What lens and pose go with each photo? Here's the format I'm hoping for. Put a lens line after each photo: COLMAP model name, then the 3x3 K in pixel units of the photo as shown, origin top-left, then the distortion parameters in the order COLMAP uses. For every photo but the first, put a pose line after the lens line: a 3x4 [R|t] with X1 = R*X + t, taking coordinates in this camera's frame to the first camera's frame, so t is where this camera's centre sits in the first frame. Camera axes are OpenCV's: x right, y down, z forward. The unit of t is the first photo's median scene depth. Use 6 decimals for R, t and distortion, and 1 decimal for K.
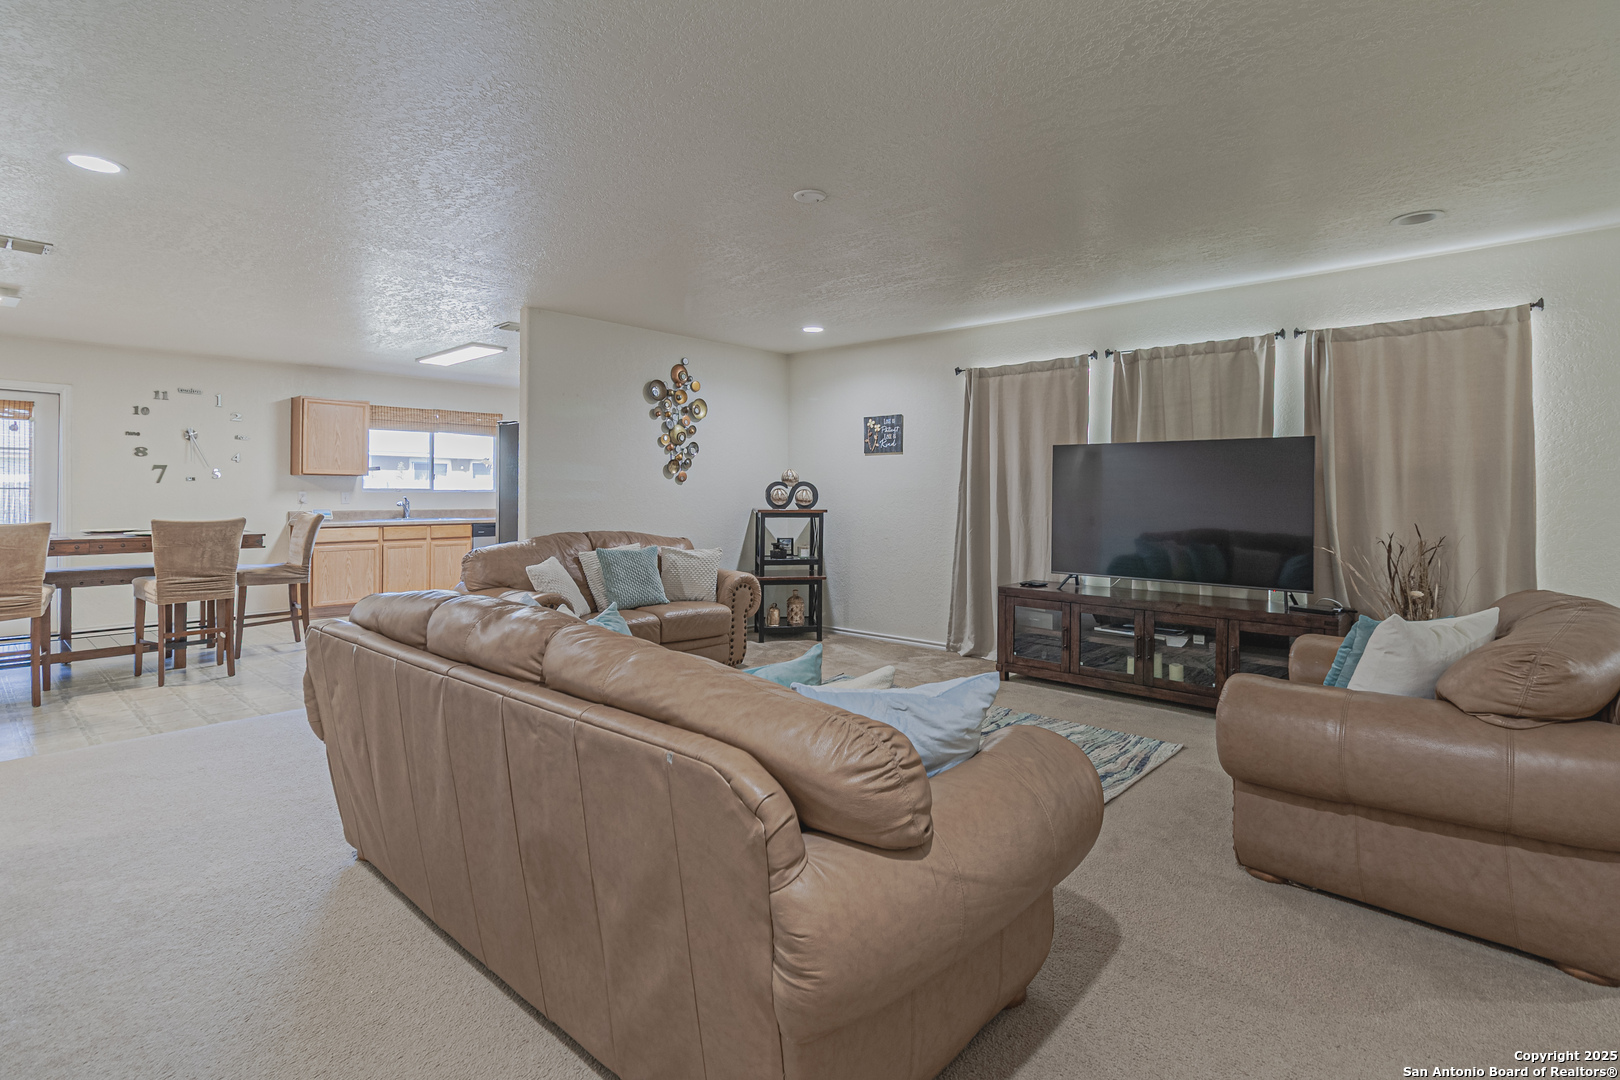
lens RADIAL K [[783.0, 0, 810.1], [0, 783.0, 503.6], [0, 0, 1]] dist [0.002681, 0.000158]
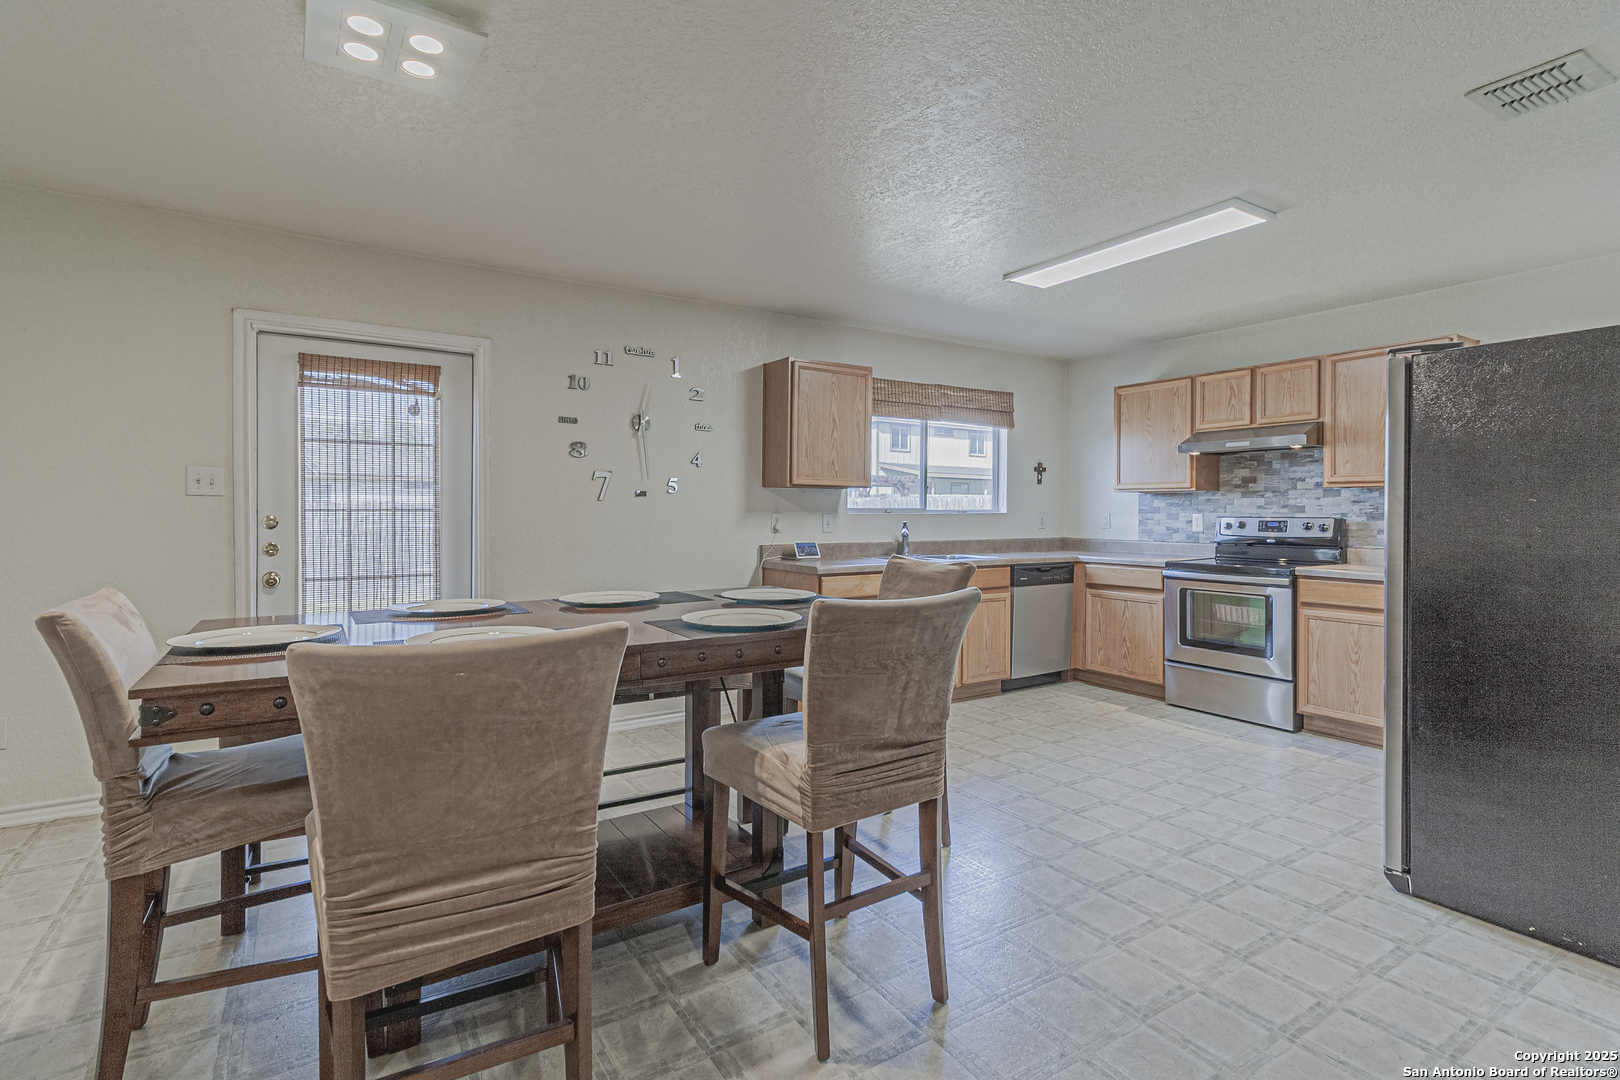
lens RADIAL K [[746.8, 0, 797.7], [0, 746.8, 525.4], [0, 0, 1]] dist [0.003367, 0.000303]
pose [[0.967786, 0.003304, -0.251751, -0.688752], [-0.001477, 0.999971, 0.007444, -0.014638], [0.251768, -0.006833, 0.967763, 0.610220]]
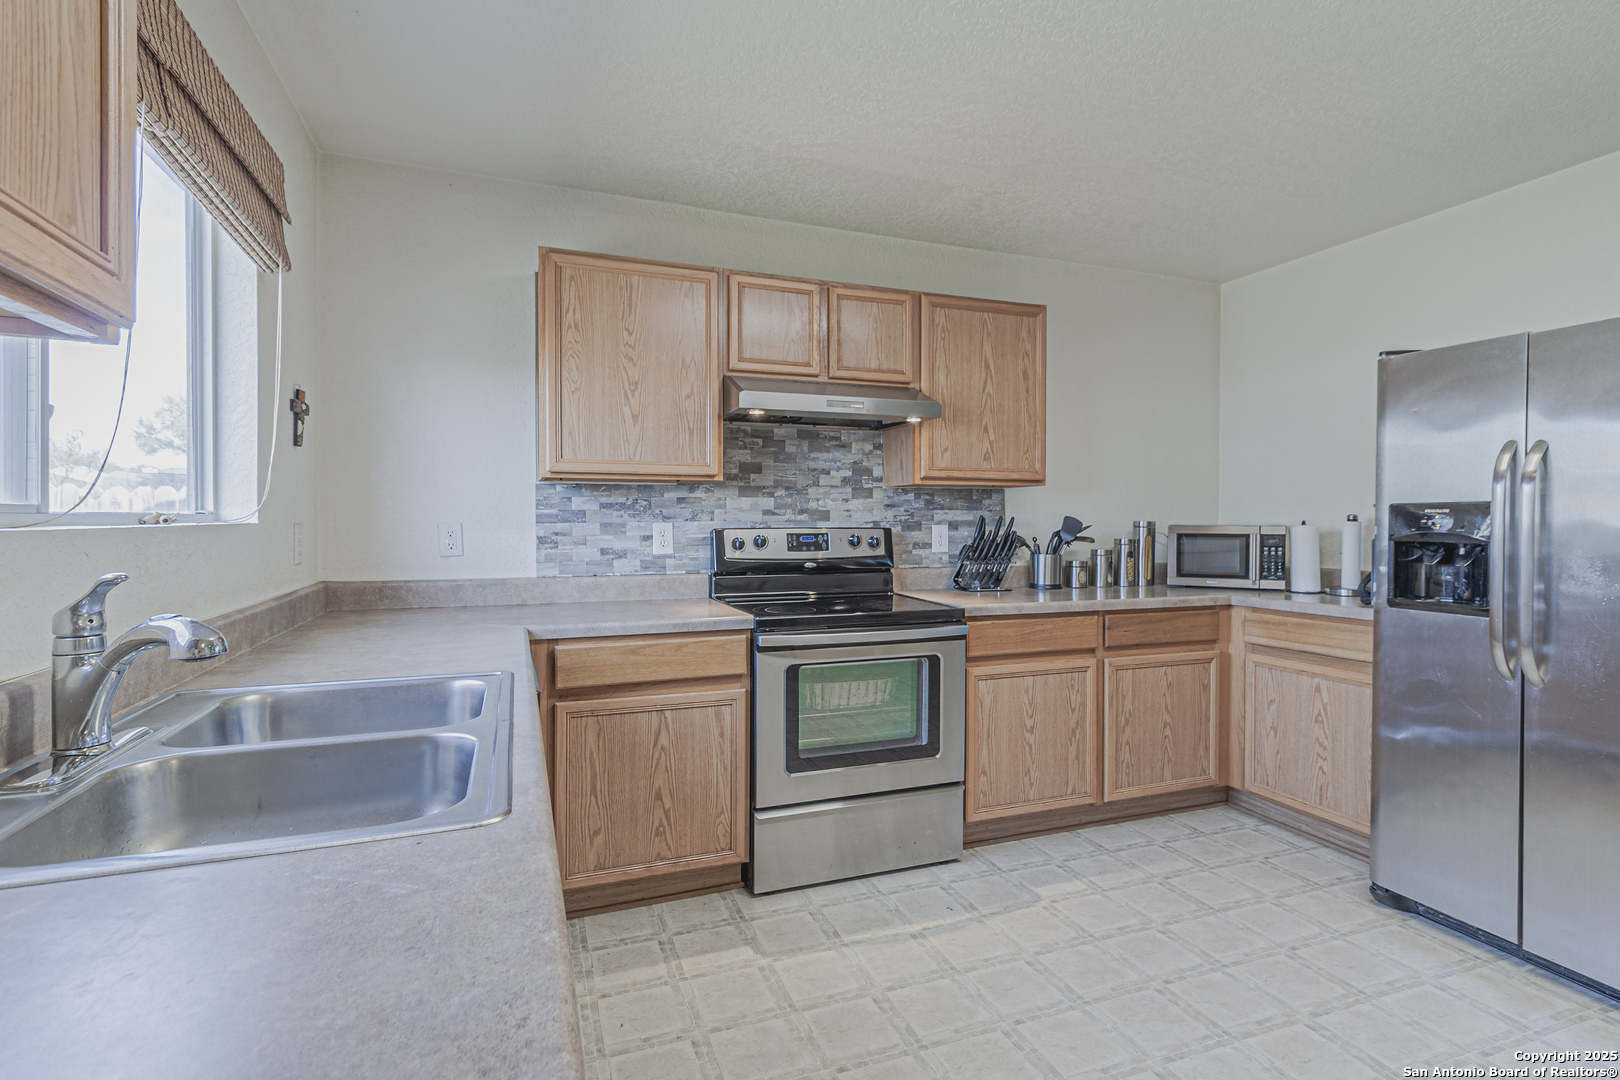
lens RADIAL K [[777.0, 0, 834.7], [0, 777.0, 529.5], [0, 0, 1]] dist [0.001414, -0.001974]
pose [[0.430884, -0.013967, 0.902299, -0.899534], [0.010845, 0.999888, 0.010298, -0.023664], [-0.902342, 0.005348, 0.430987, 1.370645]]
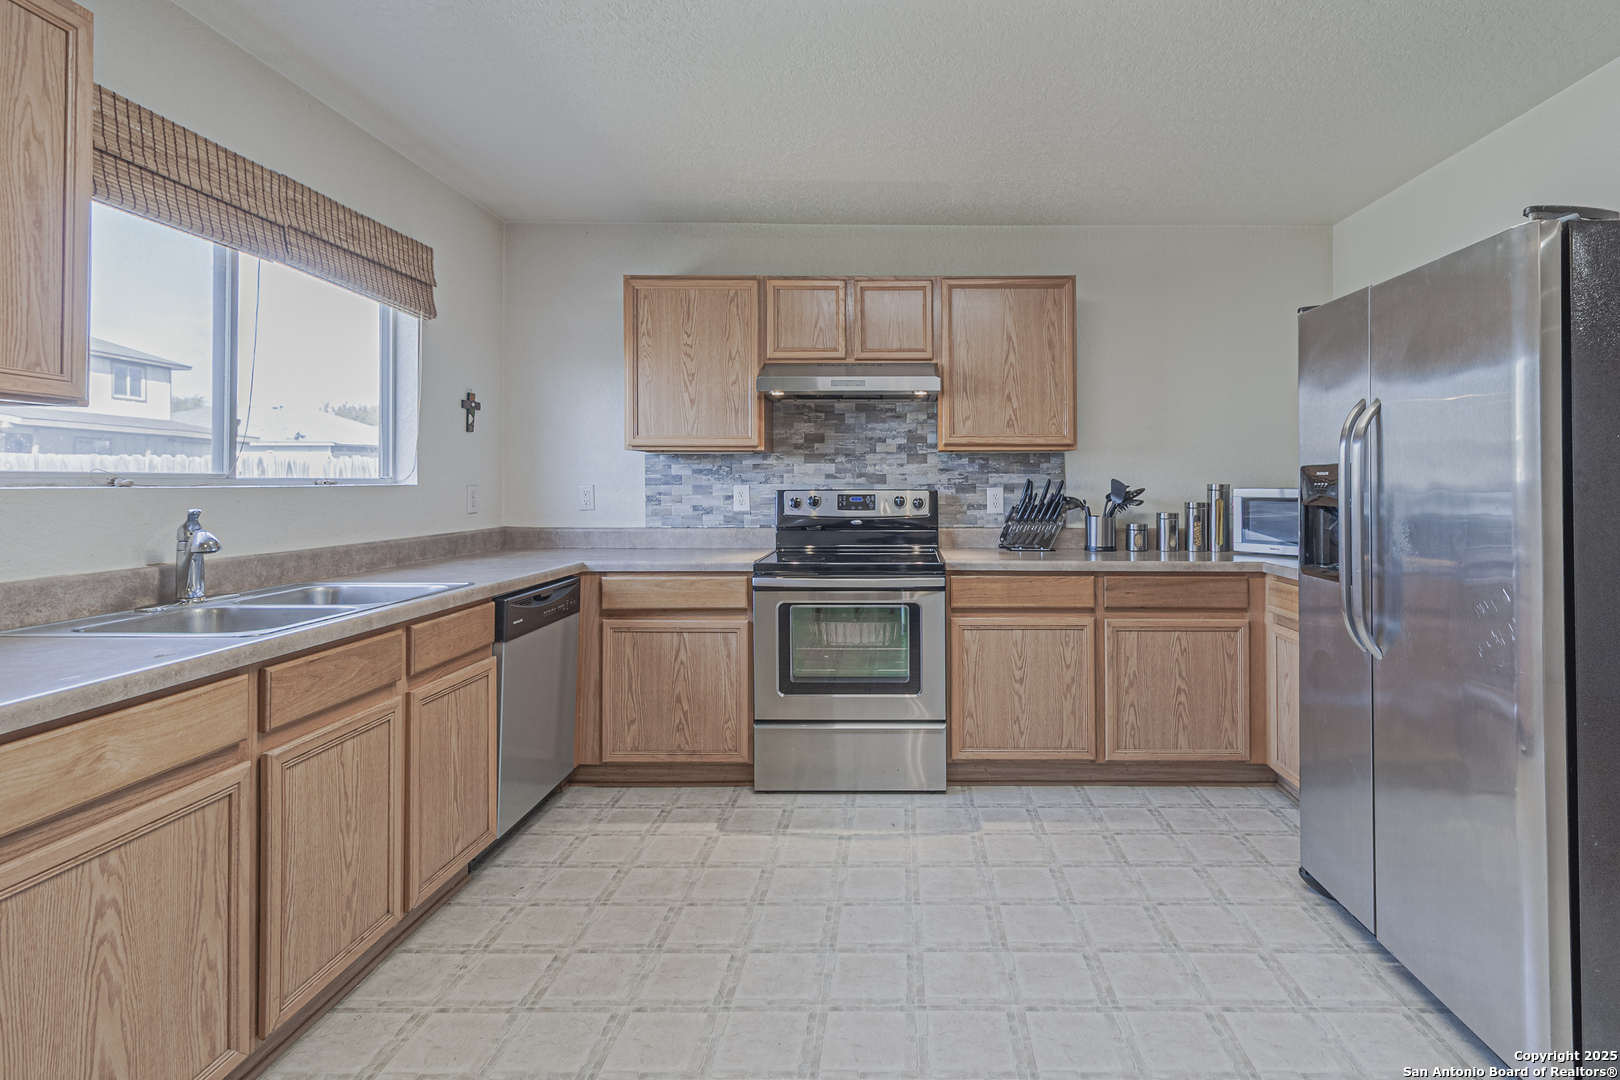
lens RADIAL K [[802.9, 0, 903.3], [0, 802.9, 479.4], [0, 0, 1]] dist [0.003669, 0.000438]
pose [[0.728208, 0.000034, 0.685356, -0.820506], [0.009391, 0.999906, -0.010028, -0.020536], [-0.685292, 0.013739, 0.728139, 1.095493]]
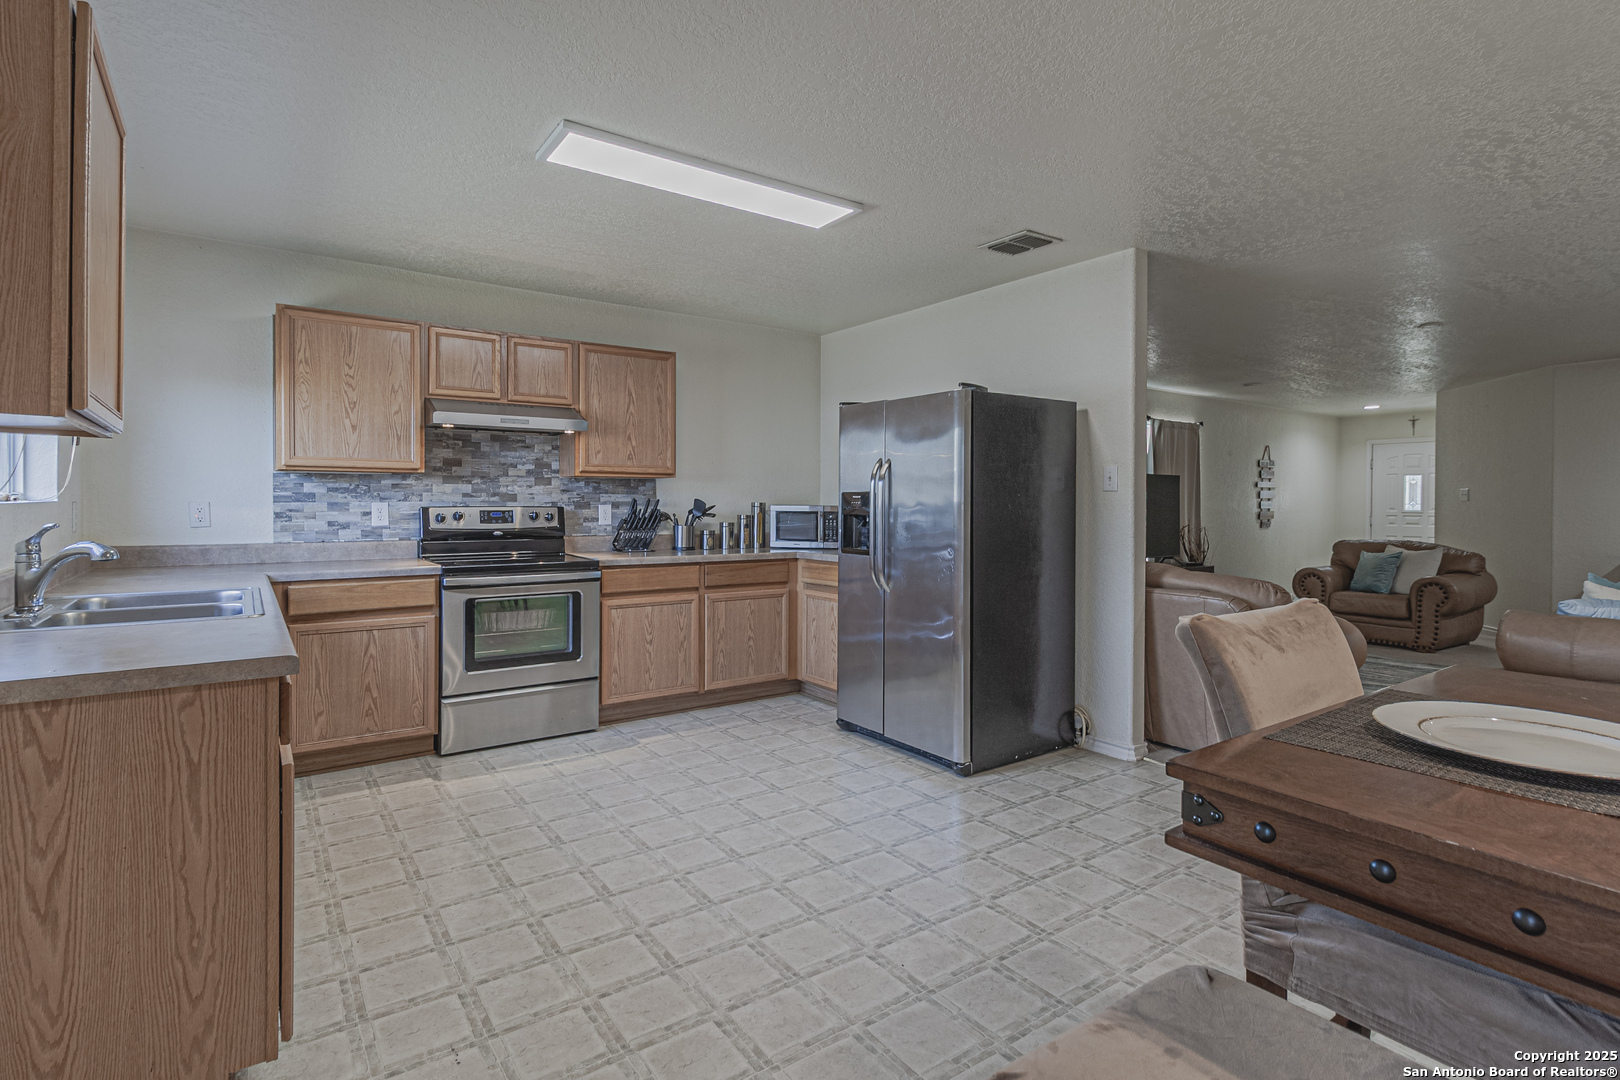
lens RADIAL K [[794.5, 0, 817.3], [0, 794.5, 508.6], [0, 0, 1]] dist [0.006269, -0.000264]
pose [[0.208084, -0.010296, 0.978057, -1.132403], [0.007583, 0.999932, 0.008913, -0.021629], [-0.978082, 0.005562, 0.208148, 1.129882]]
